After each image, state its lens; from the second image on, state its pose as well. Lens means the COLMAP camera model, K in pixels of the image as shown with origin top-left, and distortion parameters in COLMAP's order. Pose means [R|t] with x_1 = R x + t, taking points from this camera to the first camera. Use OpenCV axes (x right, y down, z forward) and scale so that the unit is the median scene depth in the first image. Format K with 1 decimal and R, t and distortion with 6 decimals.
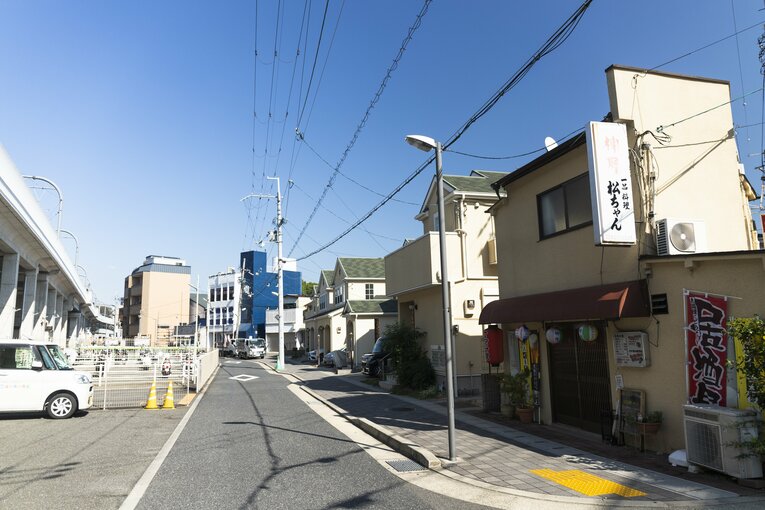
lens RADIAL K [[507.8, 0, 381.9], [0, 507.8, 250.8], [0, 0, 1]] dist [-0.024055, -0.001127]
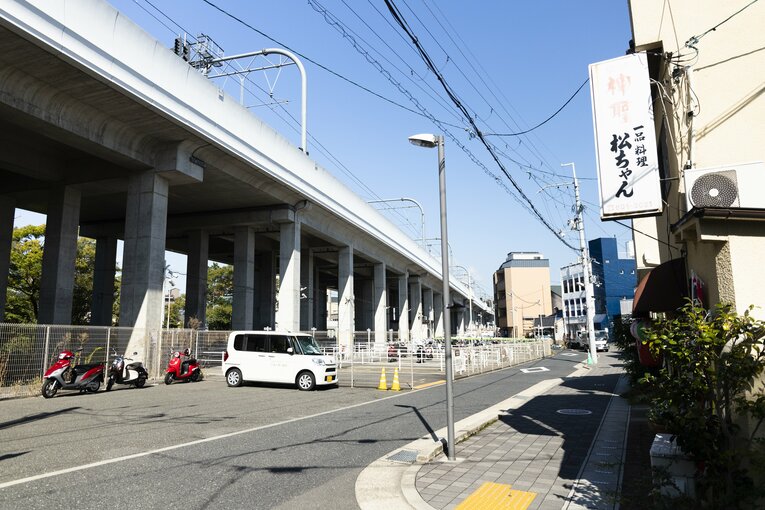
lens RADIAL K [[507.8, 0, 378.0], [0, 507.8, 257.5], [0, 0, 1]] dist [-0.024055, -0.001127]
pose [[0.753863, -0.086405, -0.651325, 0.123132], [0.105804, 0.994342, -0.009449, 0.003245], [0.648457, -0.061790, 0.758740, 0.031599]]
